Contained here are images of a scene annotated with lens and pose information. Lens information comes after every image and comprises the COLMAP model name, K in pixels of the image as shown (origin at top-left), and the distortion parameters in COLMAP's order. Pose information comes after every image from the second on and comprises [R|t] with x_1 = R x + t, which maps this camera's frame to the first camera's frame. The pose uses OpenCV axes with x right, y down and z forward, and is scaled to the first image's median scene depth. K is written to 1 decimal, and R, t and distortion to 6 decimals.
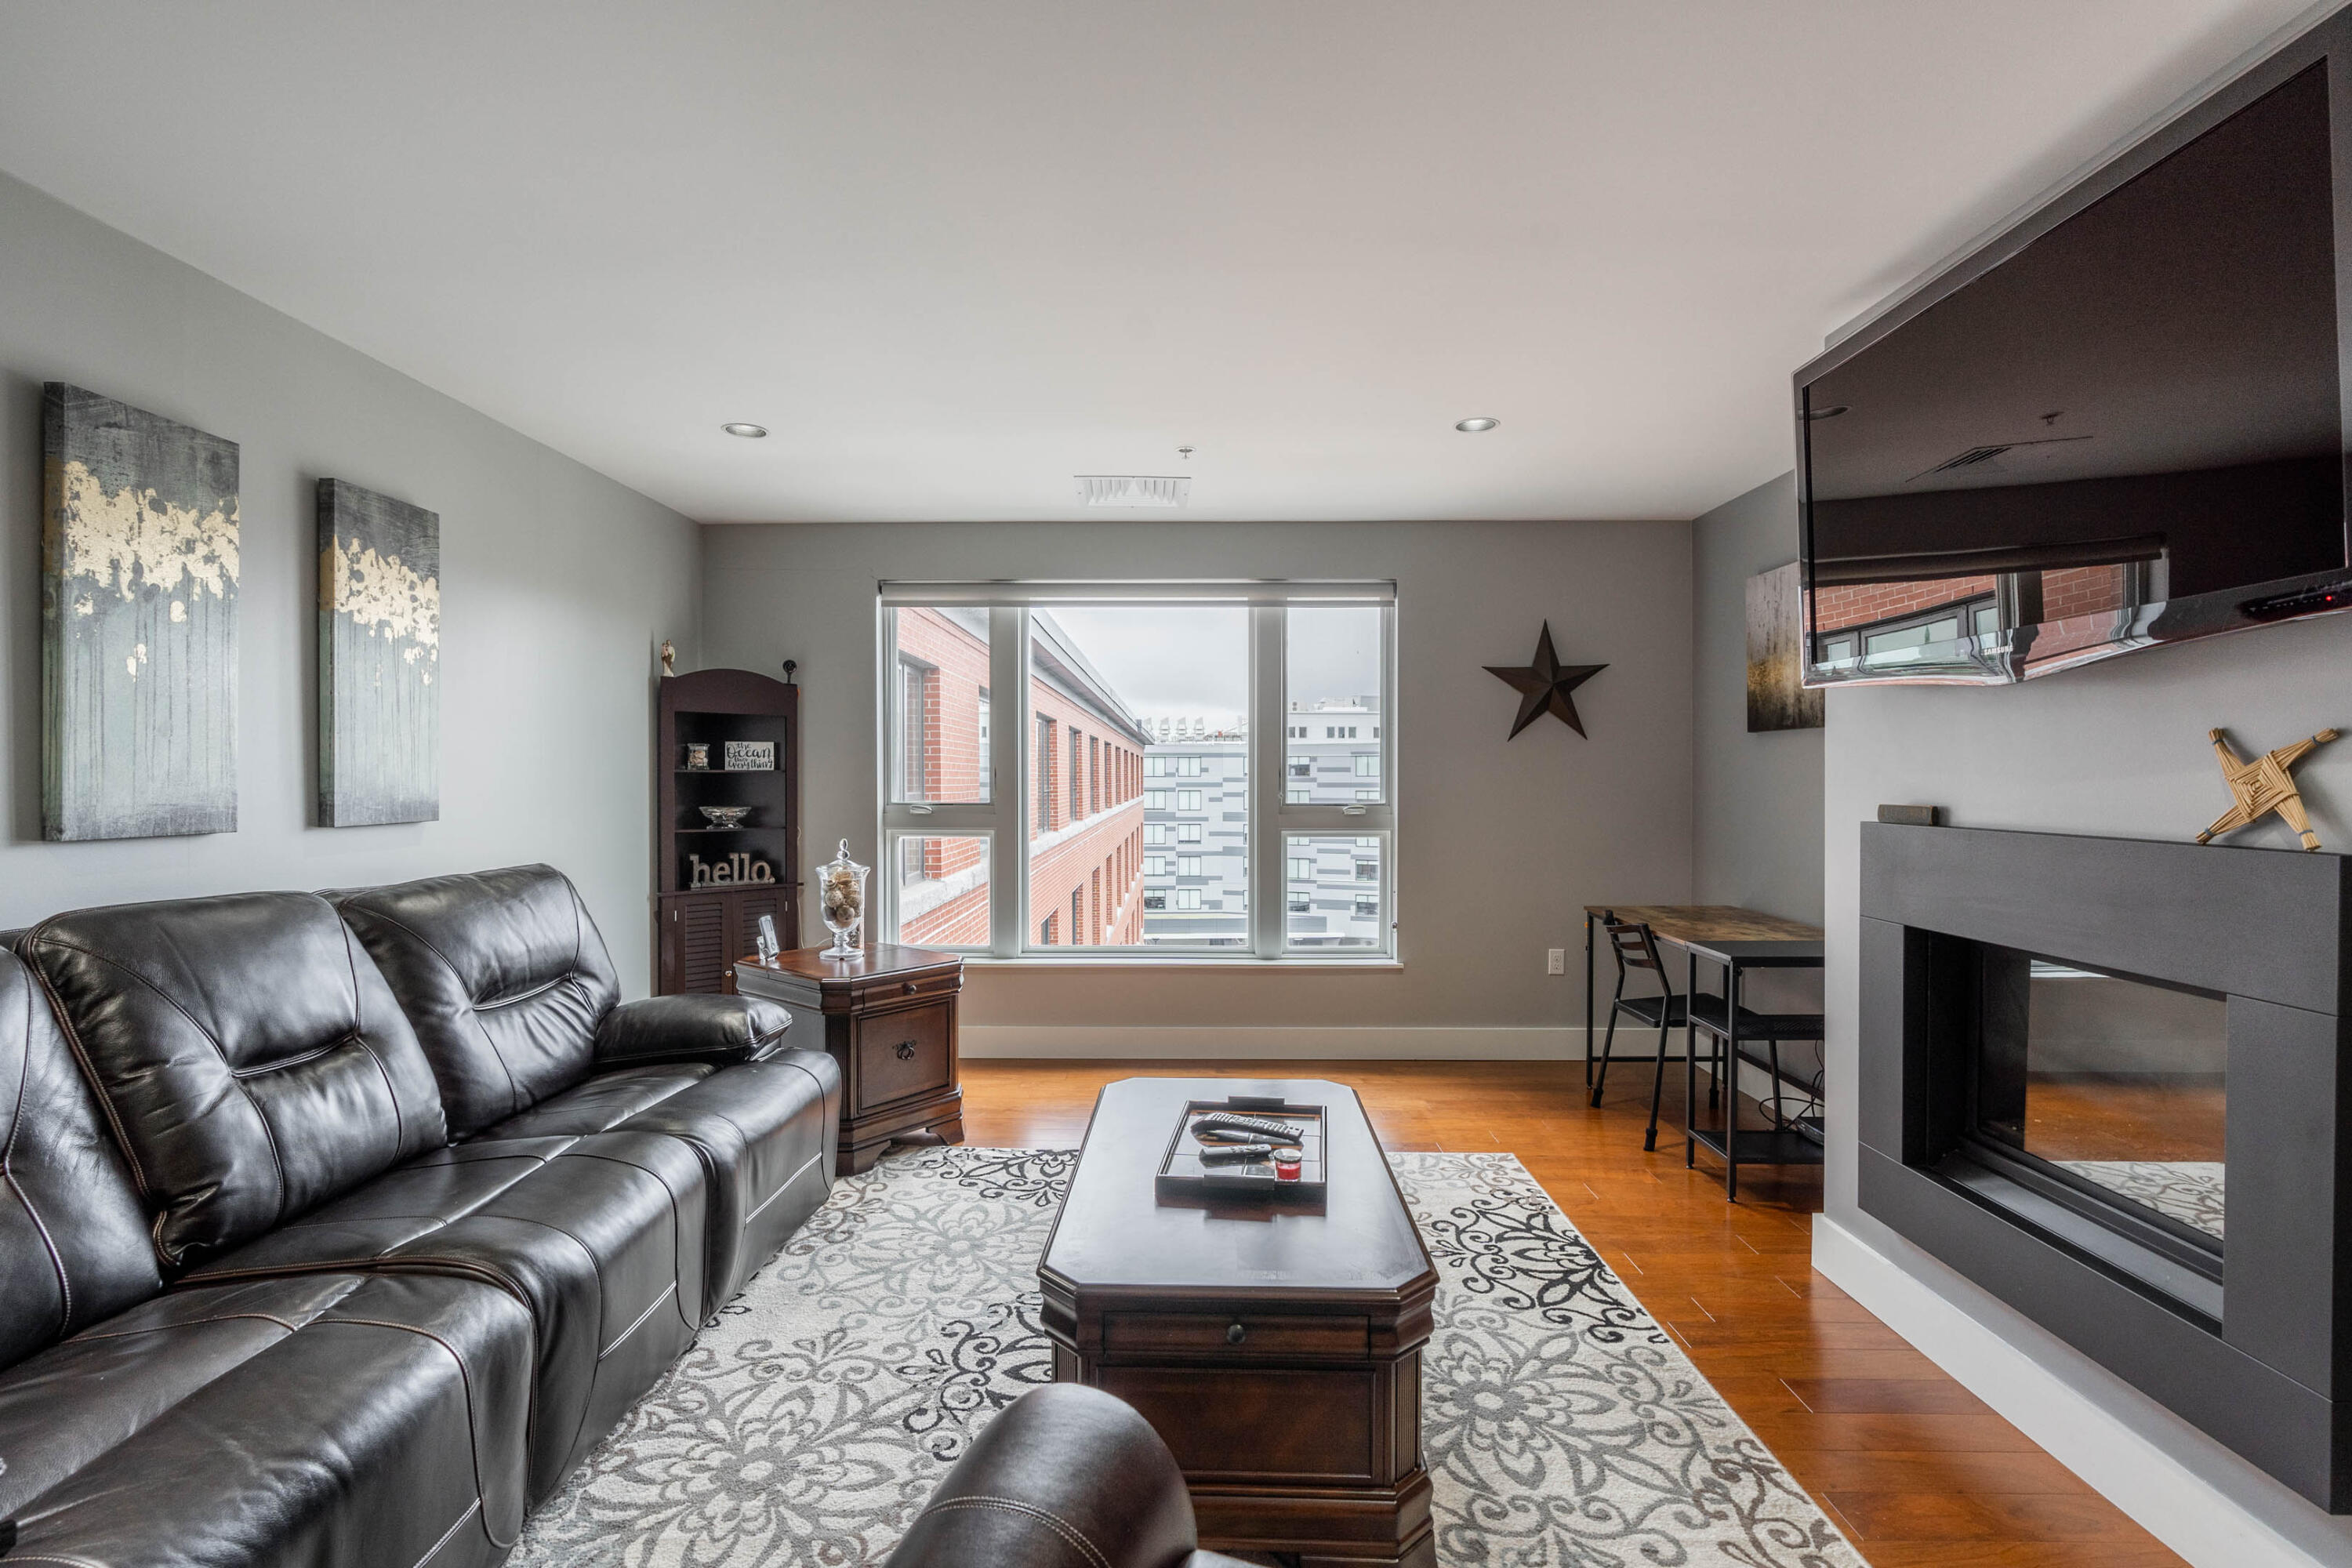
lens RADIAL K [[1063.2, 0, 1189.4], [0, 1063.2, 771.1], [0, 0, 1]] dist [-0.002976, -0.001437]
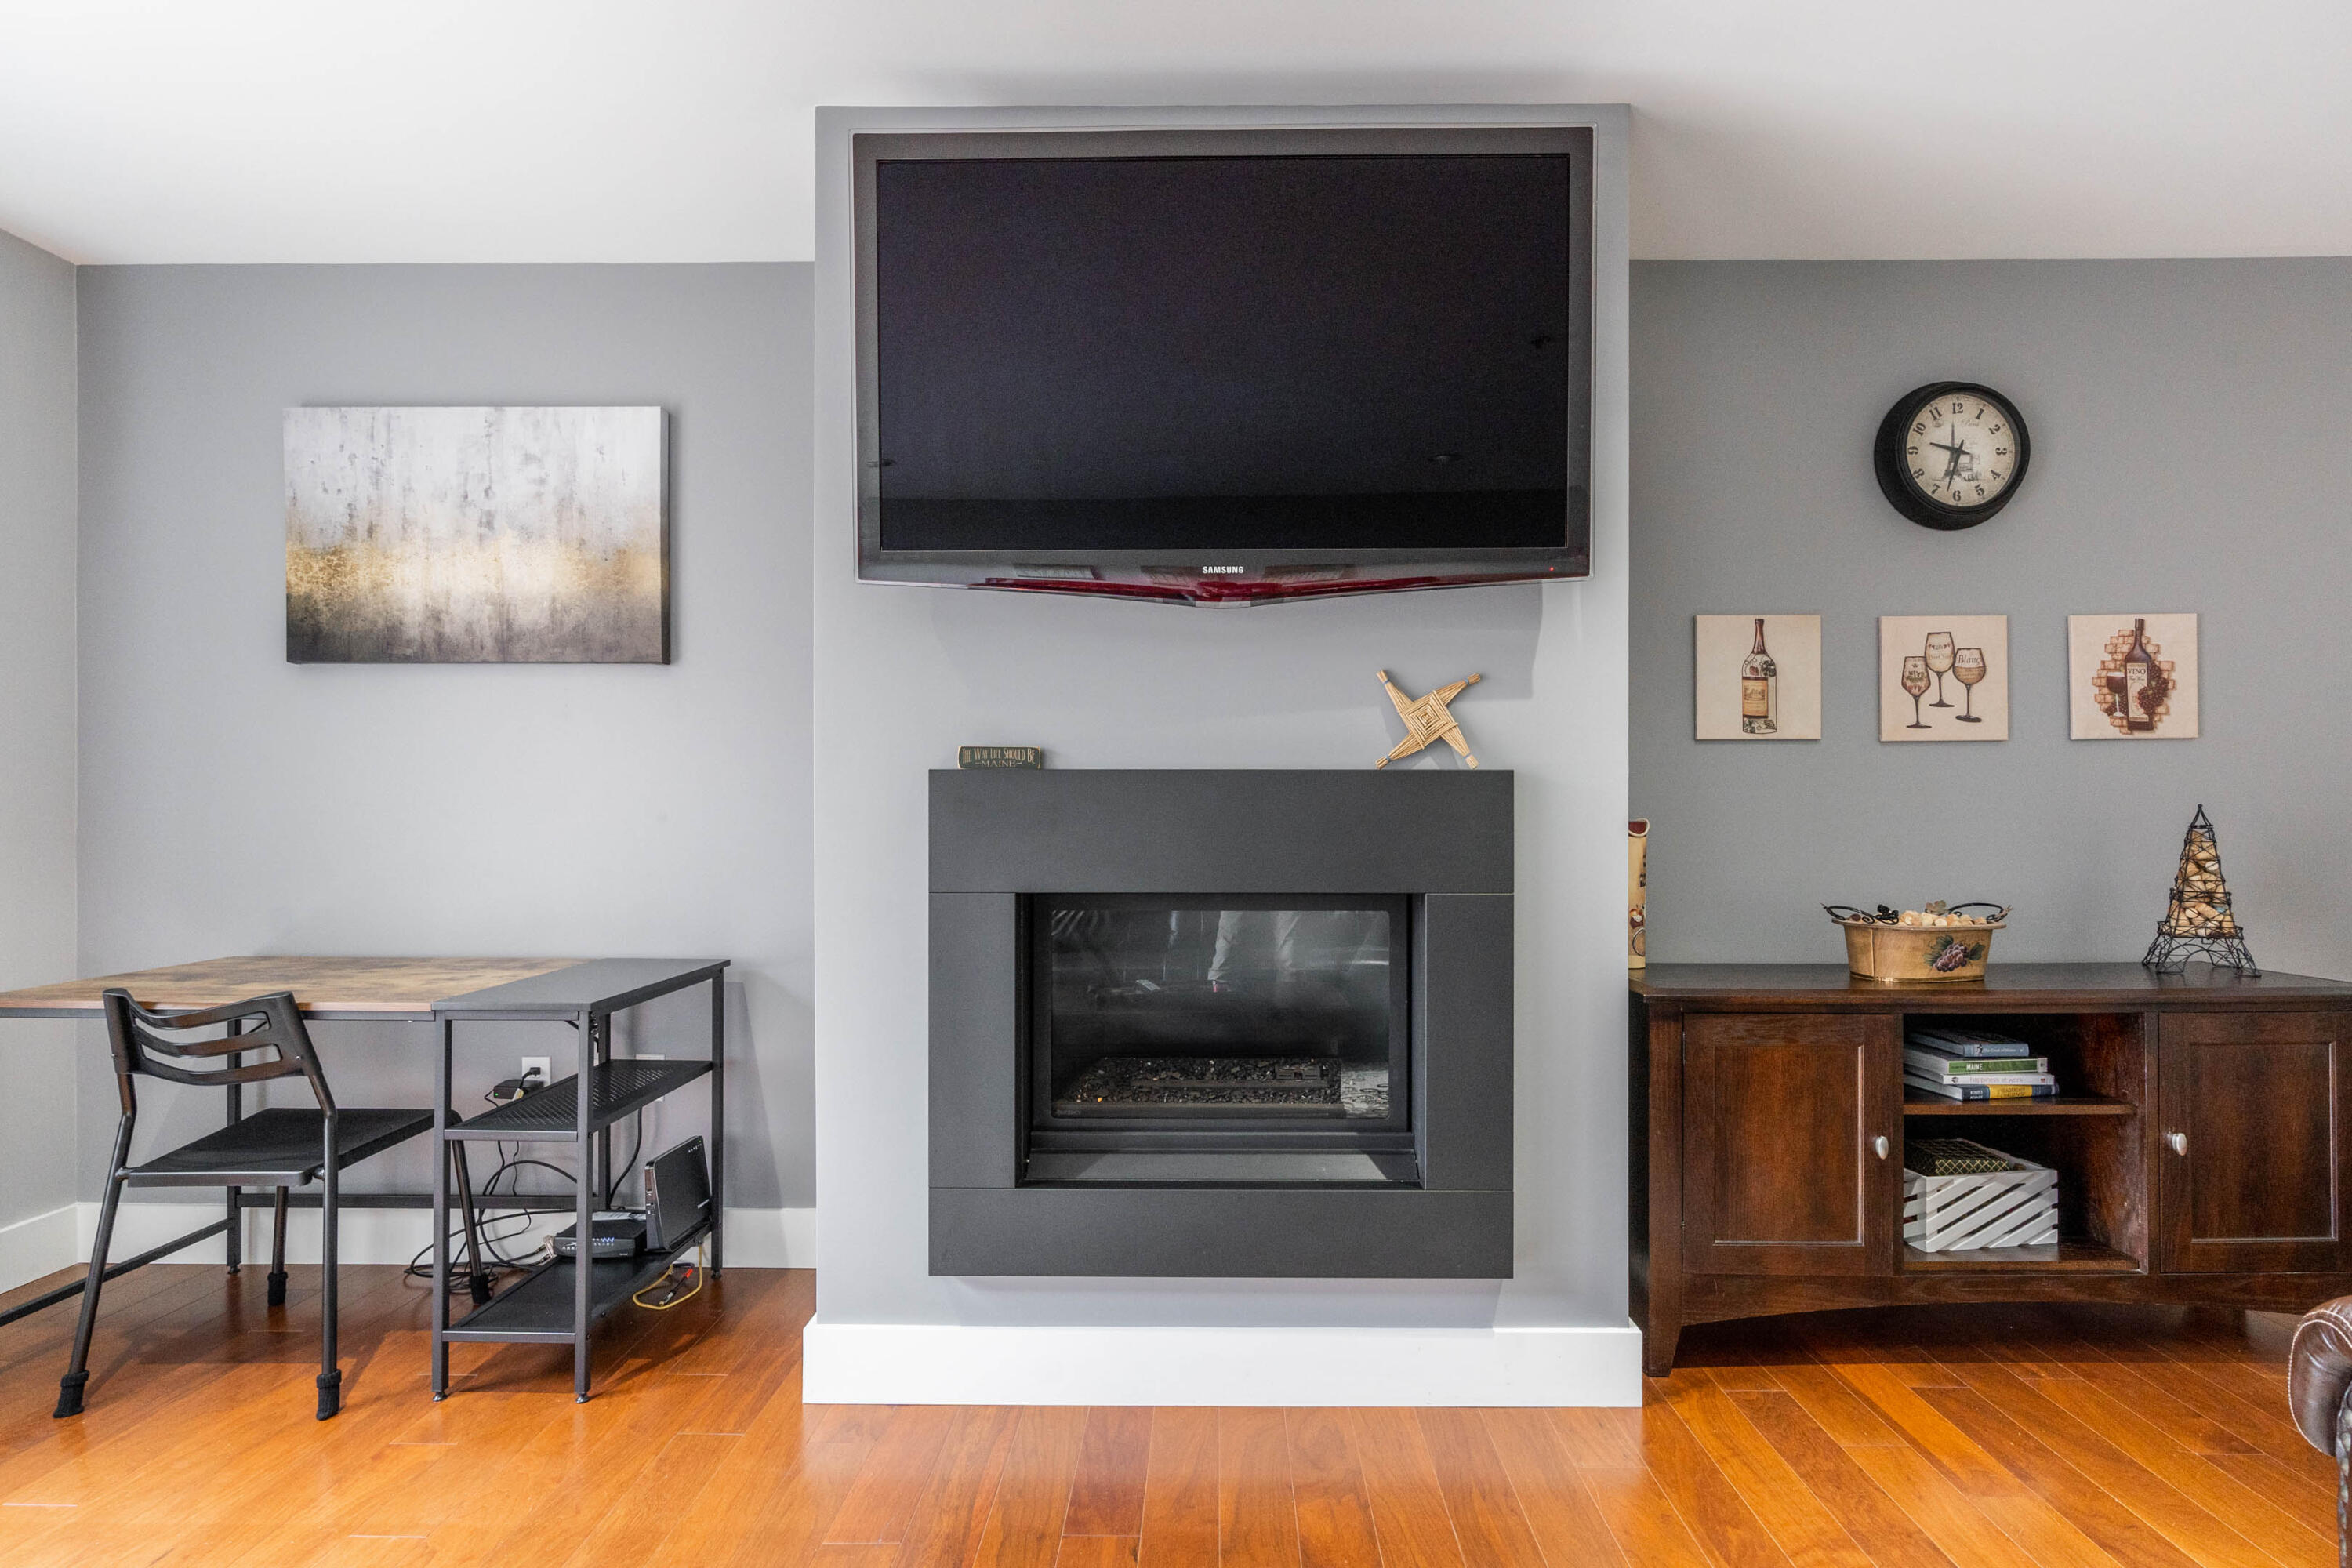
lens RADIAL K [[1161.8, 0, 1182.9], [0, 1161.8, 806.9], [0, 0, 1]] dist [-0.000590, 0.000002]
pose [[0.015089, 0.007457, 0.999858, -0.140645], [-0.003319, 0.999967, -0.007408, 0.055693], [-0.999881, -0.003207, 0.015113, 0.557780]]
